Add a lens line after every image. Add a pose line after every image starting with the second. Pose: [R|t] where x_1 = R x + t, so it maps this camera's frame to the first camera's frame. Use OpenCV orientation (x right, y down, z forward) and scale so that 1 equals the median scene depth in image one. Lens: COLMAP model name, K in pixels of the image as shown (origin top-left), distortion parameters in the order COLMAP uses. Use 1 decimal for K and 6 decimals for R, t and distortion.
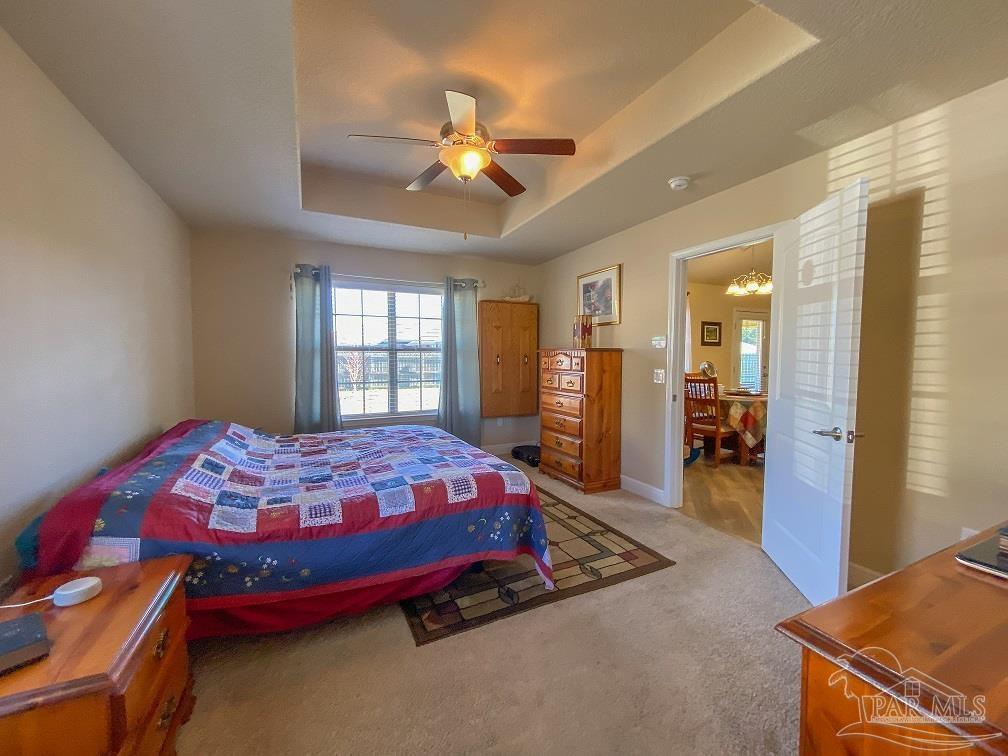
lens RADIAL K [[409.8, 0, 506.8], [0, 409.8, 377.0], [0, 0, 1]] dist [0.007032, -0.000510]
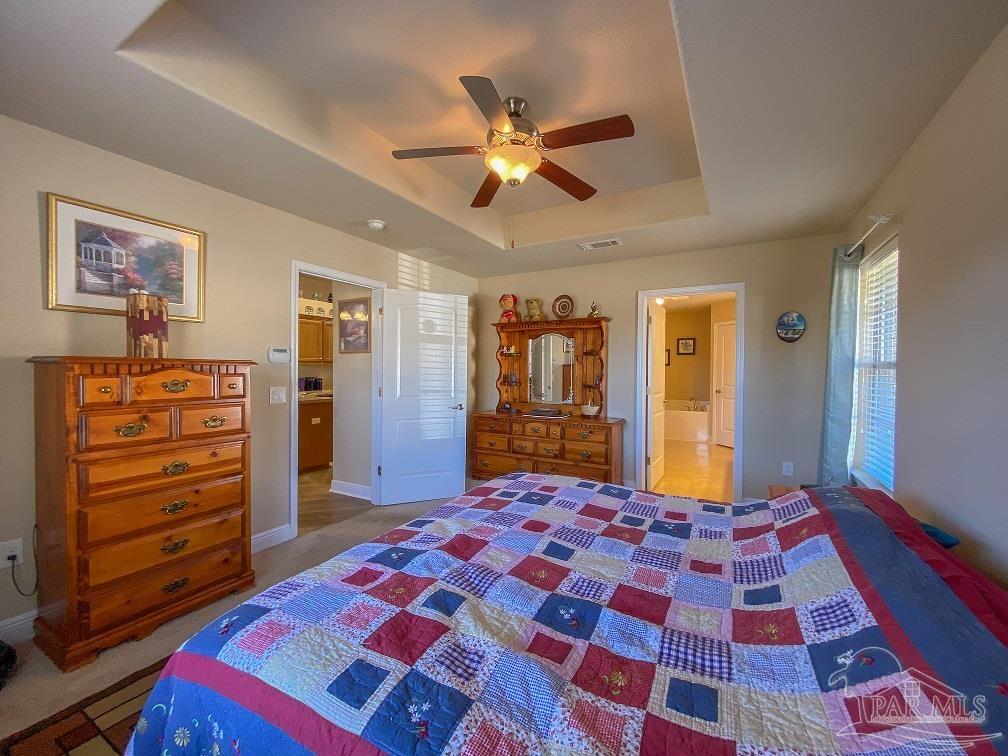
lens RADIAL K [[409.8, 0, 506.2], [0, 409.8, 375.8], [0, 0, 1]] dist [0.007032, -0.000510]
pose [[-0.570583, -0.018134, 0.821040, -0.521940], [0.036845, 0.998184, 0.047651, -0.057281], [-0.820413, 0.057440, -0.568878, 0.949638]]
